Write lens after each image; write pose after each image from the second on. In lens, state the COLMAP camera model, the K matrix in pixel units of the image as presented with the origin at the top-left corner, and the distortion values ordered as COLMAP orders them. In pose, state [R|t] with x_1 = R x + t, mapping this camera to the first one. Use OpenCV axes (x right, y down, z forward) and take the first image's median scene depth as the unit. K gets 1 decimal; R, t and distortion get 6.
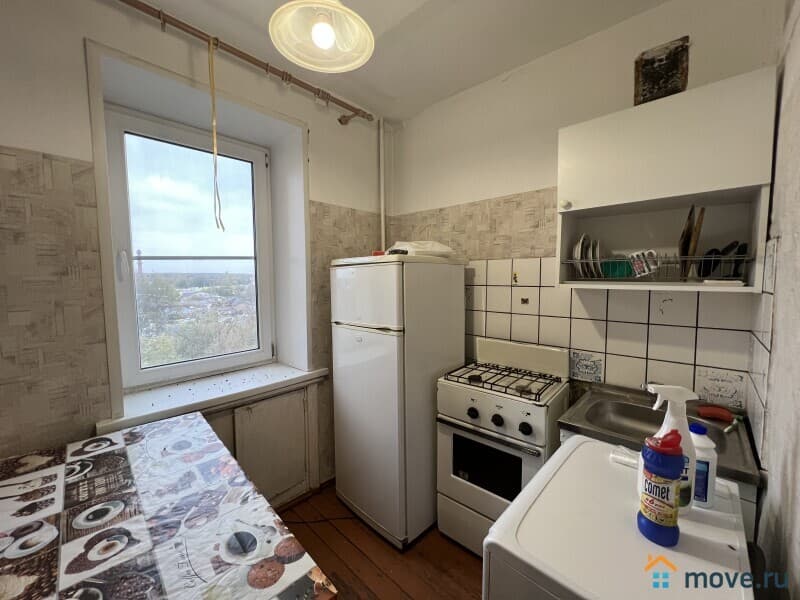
lens RADIAL K [[324.5, 0, 395.0], [0, 324.5, 297.4], [0, 0, 1]] dist [0.000778, -0.000446]
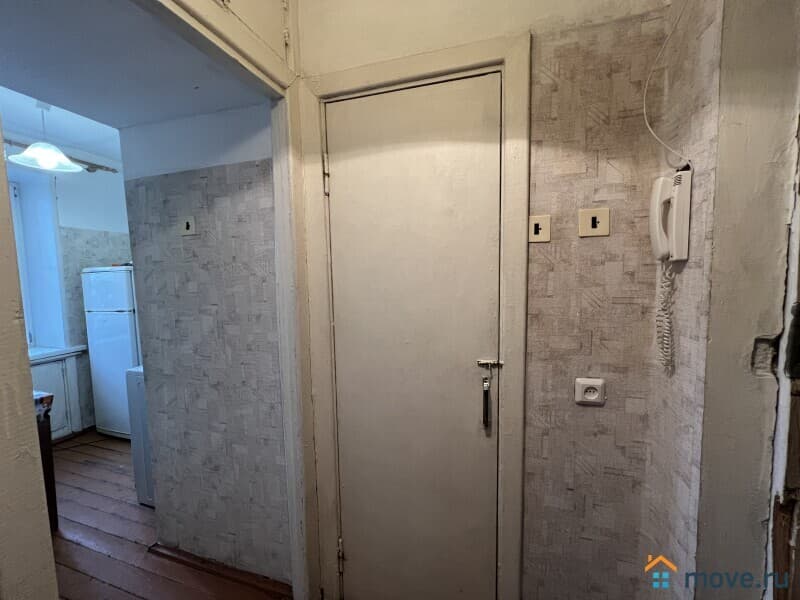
lens RADIAL K [[324.5, 0, 399.9], [0, 324.5, 299.6], [0, 0, 1]] dist [0.000778, -0.000446]
pose [[0.893741, -0.043315, 0.446487, 0.509444], [0.043077, 0.999015, 0.010690, 0.083772], [-0.446510, 0.009679, 0.894726, -1.130503]]
